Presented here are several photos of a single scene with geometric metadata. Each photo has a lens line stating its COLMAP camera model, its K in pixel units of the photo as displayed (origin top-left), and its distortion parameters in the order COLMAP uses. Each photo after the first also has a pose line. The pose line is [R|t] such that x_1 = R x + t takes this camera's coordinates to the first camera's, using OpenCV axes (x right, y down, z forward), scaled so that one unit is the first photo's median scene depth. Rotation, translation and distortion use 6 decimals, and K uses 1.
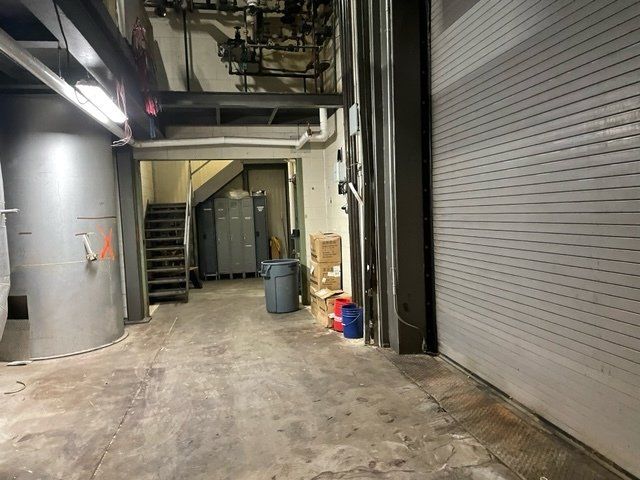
lens RADIAL K [[473.8, 0, 320.7], [0, 473.8, 239.3], [0, 0, 1]] dist [0.066386, -0.053688]
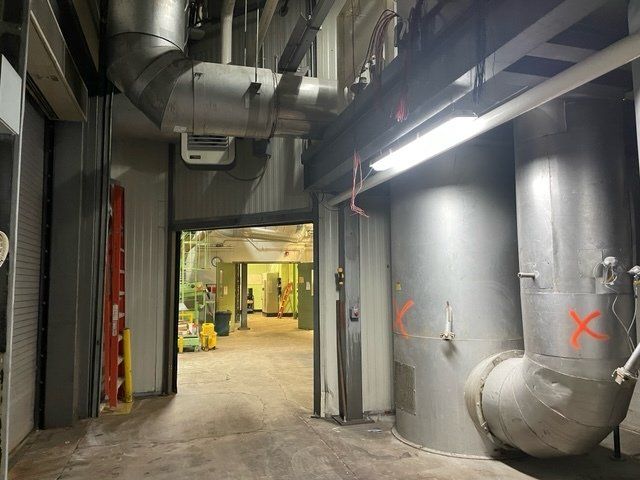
lens RADIAL K [[473.8, 0, 319.8], [0, 473.8, 245.0], [0, 0, 1]] dist [0.066386, -0.053688]
pose [[-0.992631, 0.043657, -0.113042, -0.268402], [0.046116, 0.998751, -0.019232, -0.150611], [0.112061, -0.024303, -0.993404, 2.411857]]
